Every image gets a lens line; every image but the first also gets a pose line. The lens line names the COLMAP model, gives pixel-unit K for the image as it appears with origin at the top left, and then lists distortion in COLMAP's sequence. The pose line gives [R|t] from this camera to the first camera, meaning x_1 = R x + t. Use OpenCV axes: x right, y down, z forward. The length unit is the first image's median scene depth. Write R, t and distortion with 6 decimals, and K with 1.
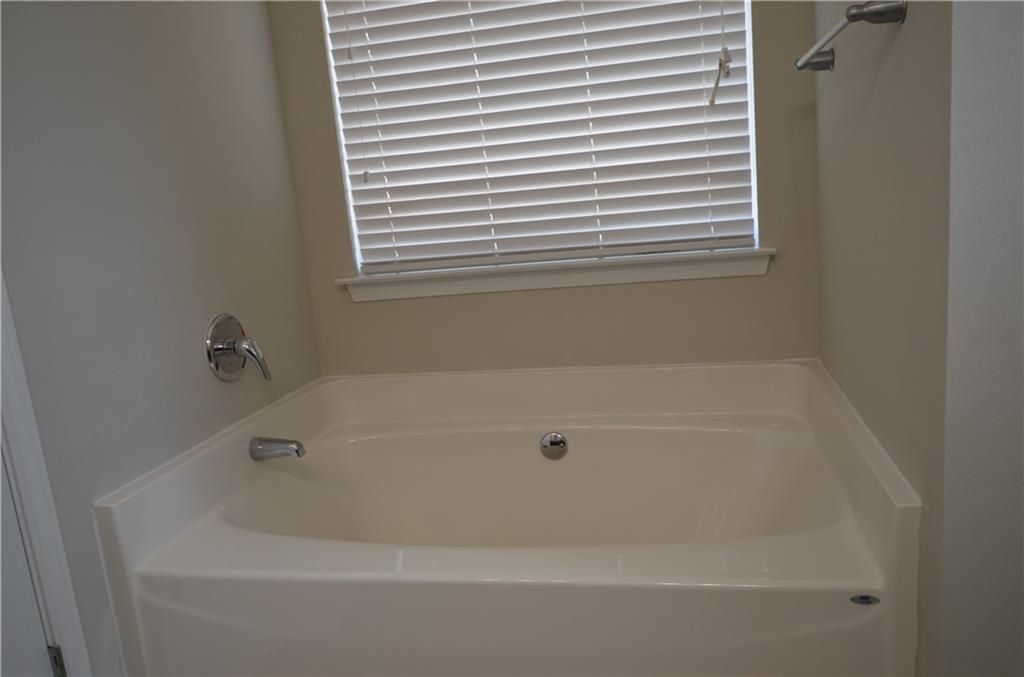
lens RADIAL K [[774.5, 0, 512.0], [0, 774.5, 338.5], [0, 0, 1]] dist [0.003706, 0.001399]
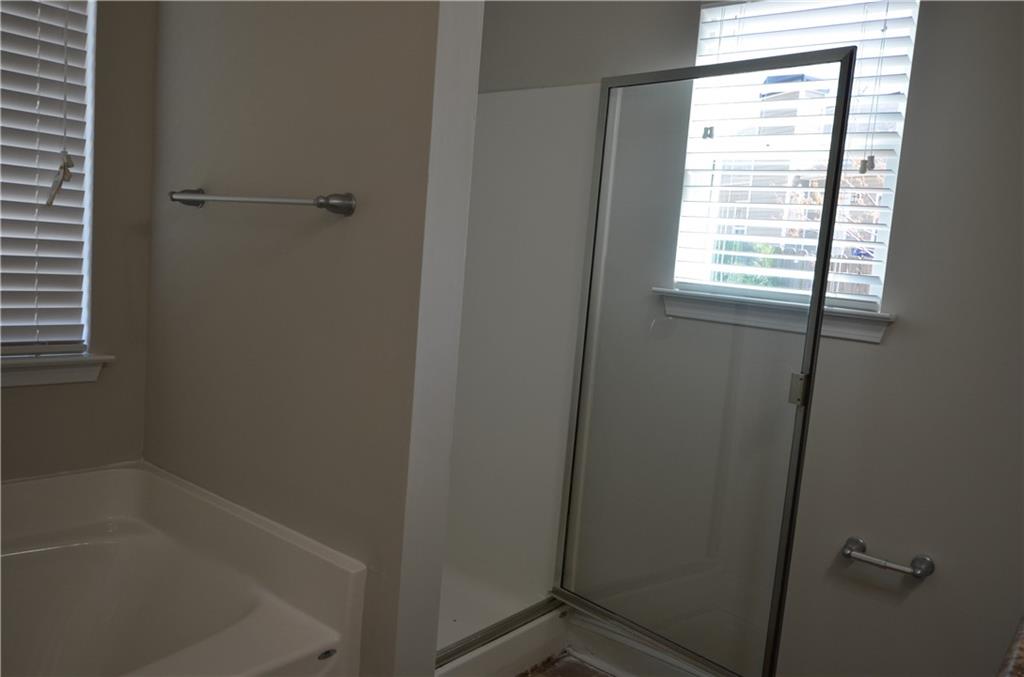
lens RADIAL K [[774.5, 0, 512.0], [0, 774.5, 338.5], [0, 0, 1]] dist [0.003706, 0.001399]
pose [[0.443281, 0.024682, 0.896043, -0.337784], [0.052633, 0.997179, -0.053506, -0.056751], [-0.894836, 0.070880, 0.440731, 0.082028]]
